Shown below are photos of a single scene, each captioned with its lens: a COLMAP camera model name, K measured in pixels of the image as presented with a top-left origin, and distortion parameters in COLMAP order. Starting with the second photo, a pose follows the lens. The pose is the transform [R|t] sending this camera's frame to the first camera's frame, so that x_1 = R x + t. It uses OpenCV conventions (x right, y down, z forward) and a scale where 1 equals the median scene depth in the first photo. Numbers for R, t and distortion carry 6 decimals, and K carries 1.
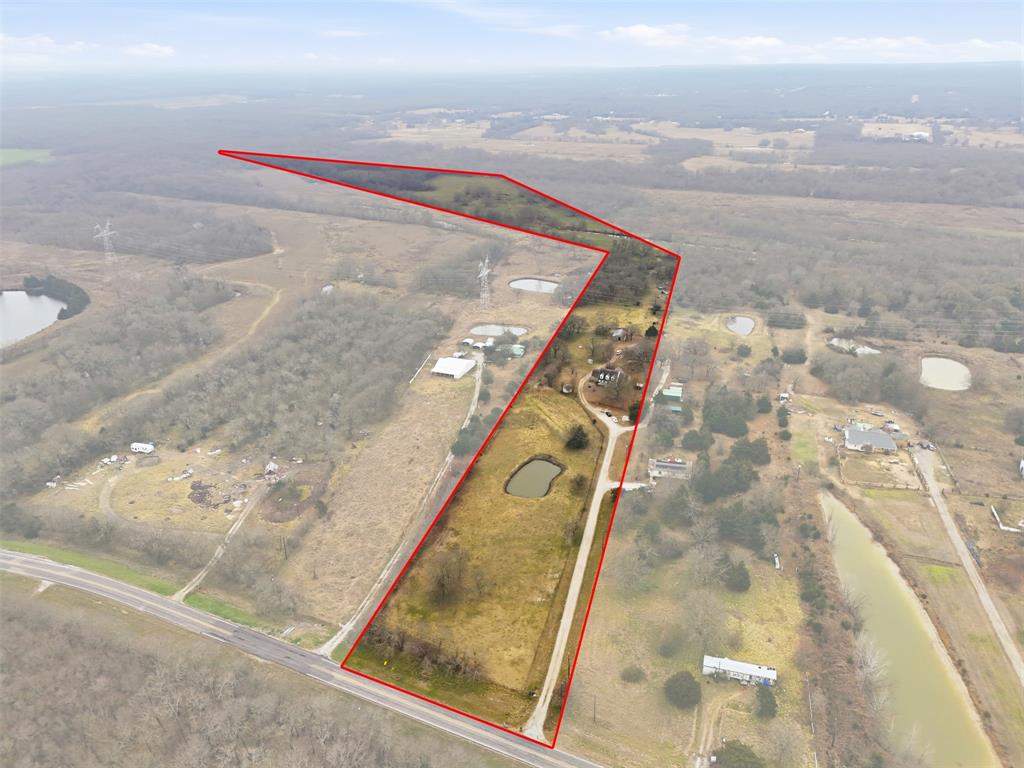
lens RADIAL K [[721.9, 0, 515.9], [0, 721.9, 380.1], [0, 0, 1]] dist [0.039953, -0.014487]
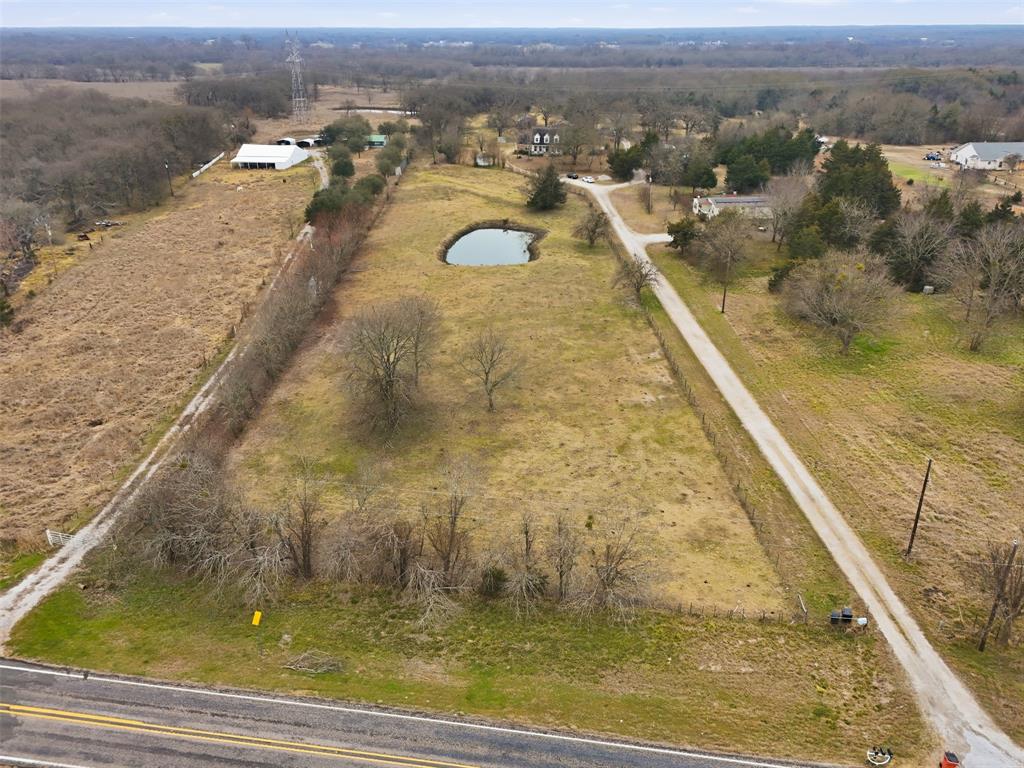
lens RADIAL K [[721.9, 0, 513.0], [0, 721.9, 390.0], [0, 0, 1]] dist [0.039953, -0.014487]
pose [[0.956011, -0.101079, 0.275367, -0.132563], [0.092269, 0.994726, 0.044797, 0.261621], [-0.278443, -0.017418, 0.960295, 0.626837]]
